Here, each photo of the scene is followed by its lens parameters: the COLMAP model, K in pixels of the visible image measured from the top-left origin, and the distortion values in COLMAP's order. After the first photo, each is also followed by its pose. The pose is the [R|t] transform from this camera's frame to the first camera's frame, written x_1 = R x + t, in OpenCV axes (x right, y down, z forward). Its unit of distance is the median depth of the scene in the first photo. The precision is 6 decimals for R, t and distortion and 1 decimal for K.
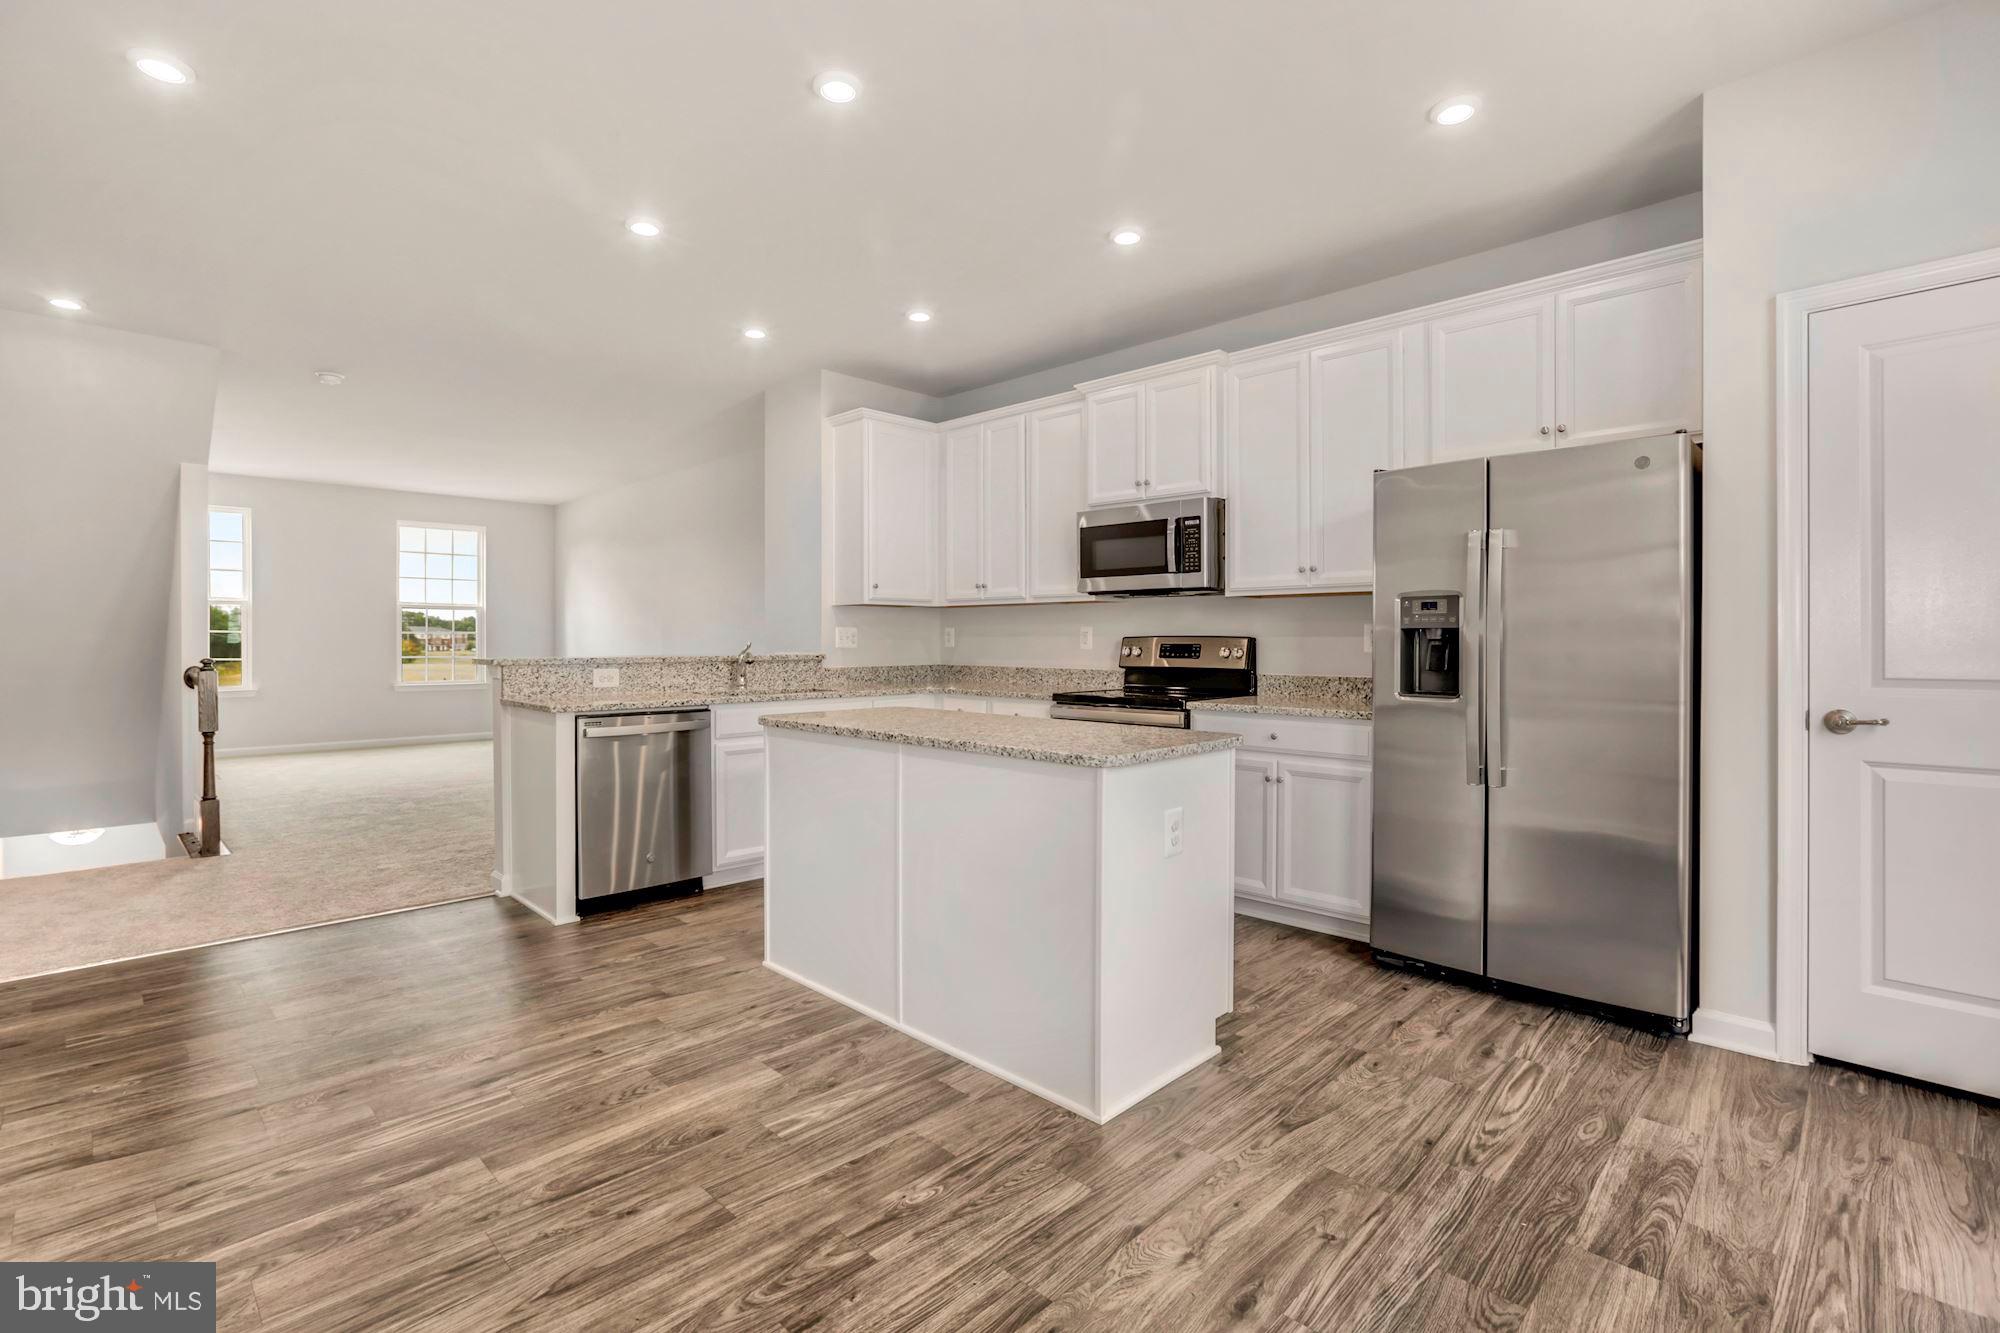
lens RADIAL K [[905.5, 0, 983.6], [0, 905.5, 637.7], [0, 0, 1]] dist [-0.015323, 0.000398]
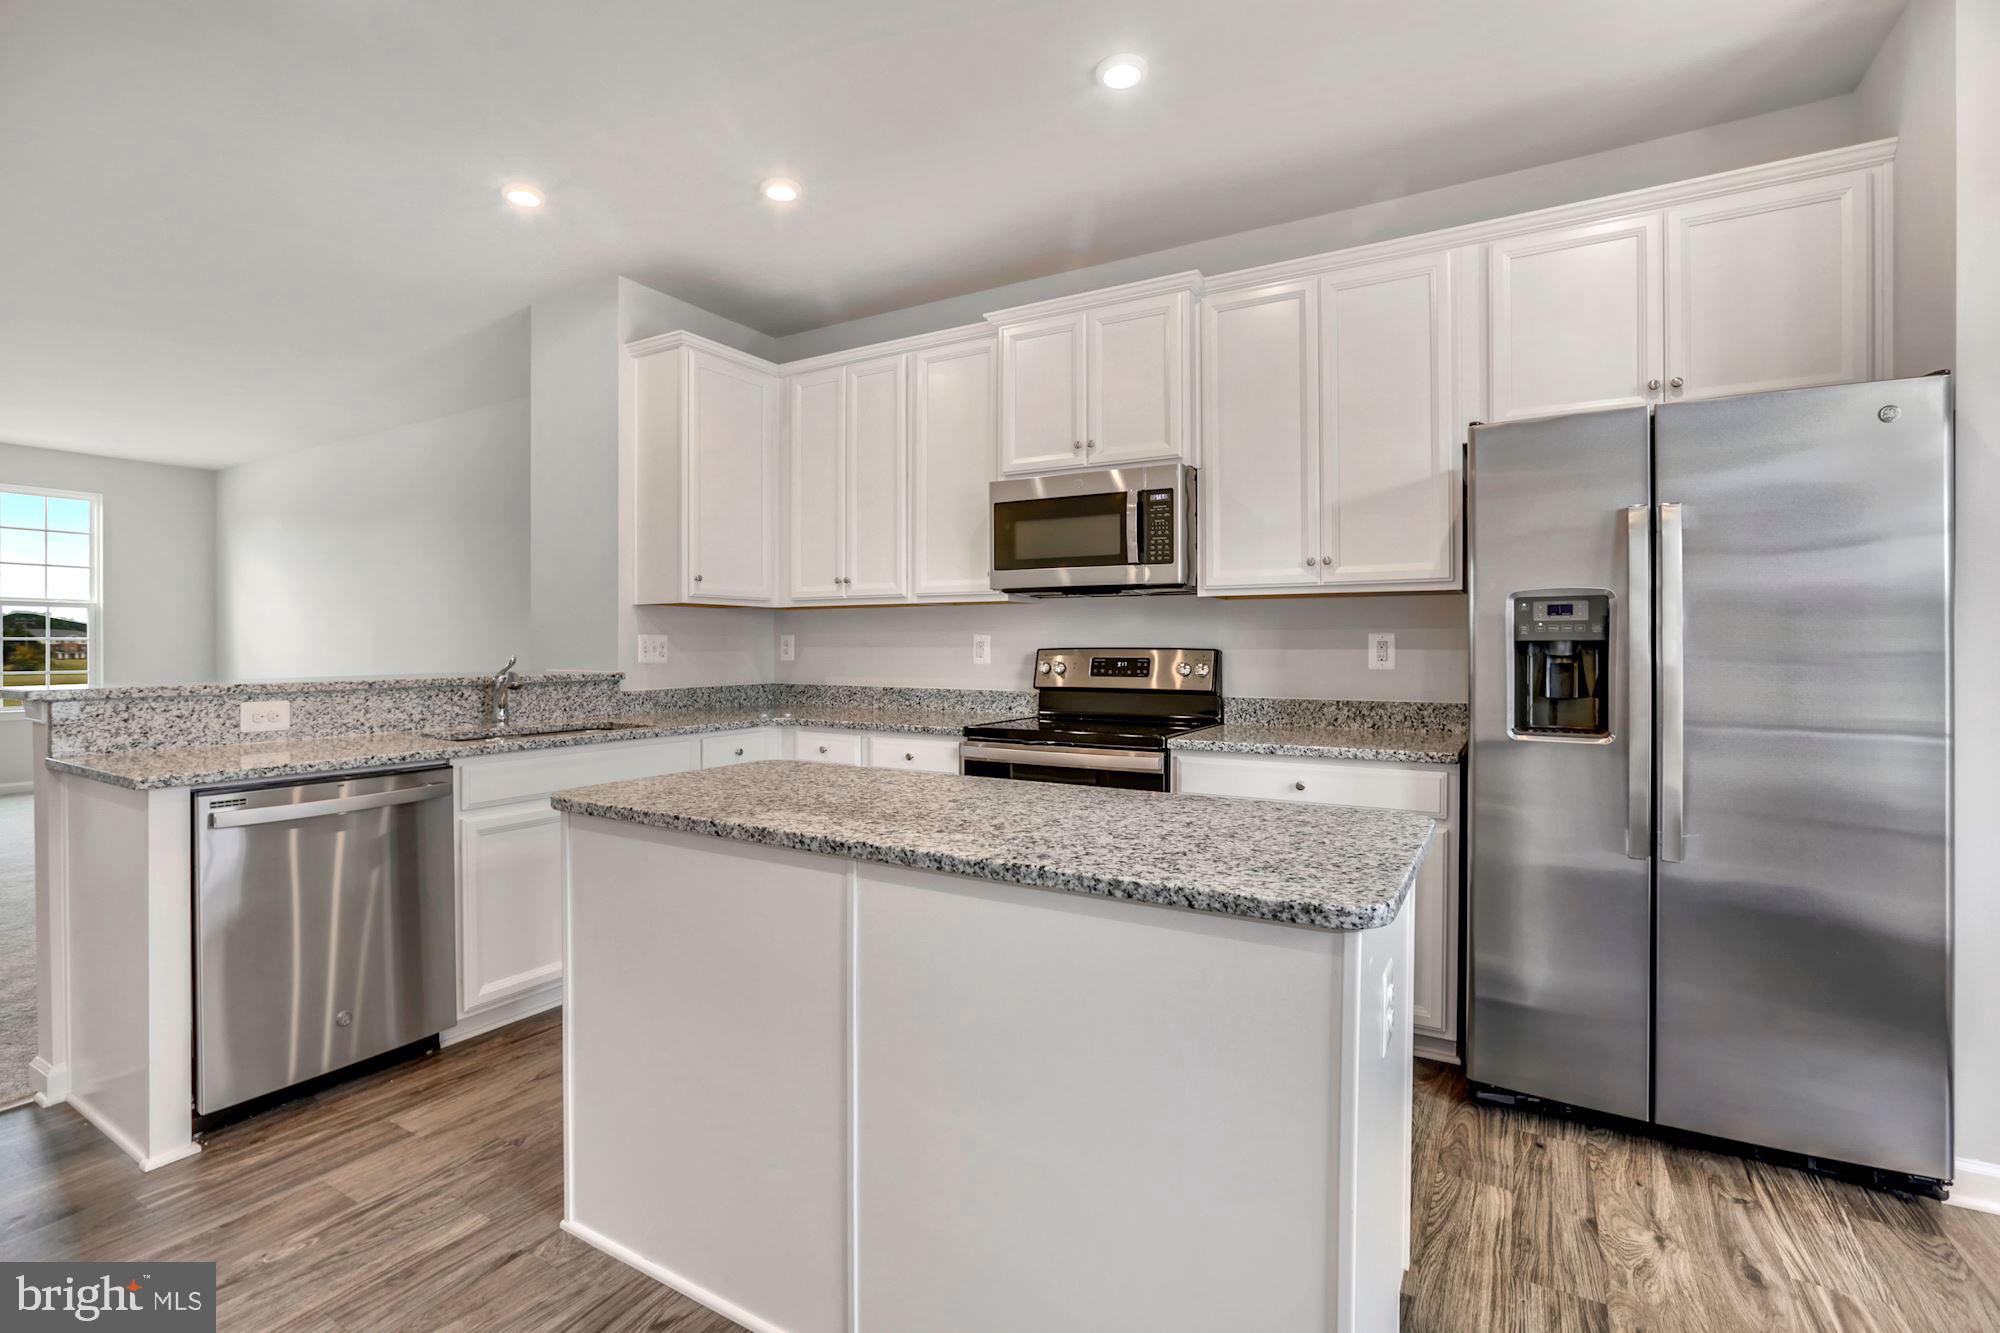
lens RADIAL K [[911.6, 0, 979.0], [0, 911.6, 646.7], [0, 0, 1]] dist [-0.032015, 0.013059]
pose [[0.970164, -0.000188, 0.242451, -0.097952], [-0.000546, 0.999995, 0.002960, -0.005449], [-0.242450, -0.003004, 0.970159, 0.300884]]
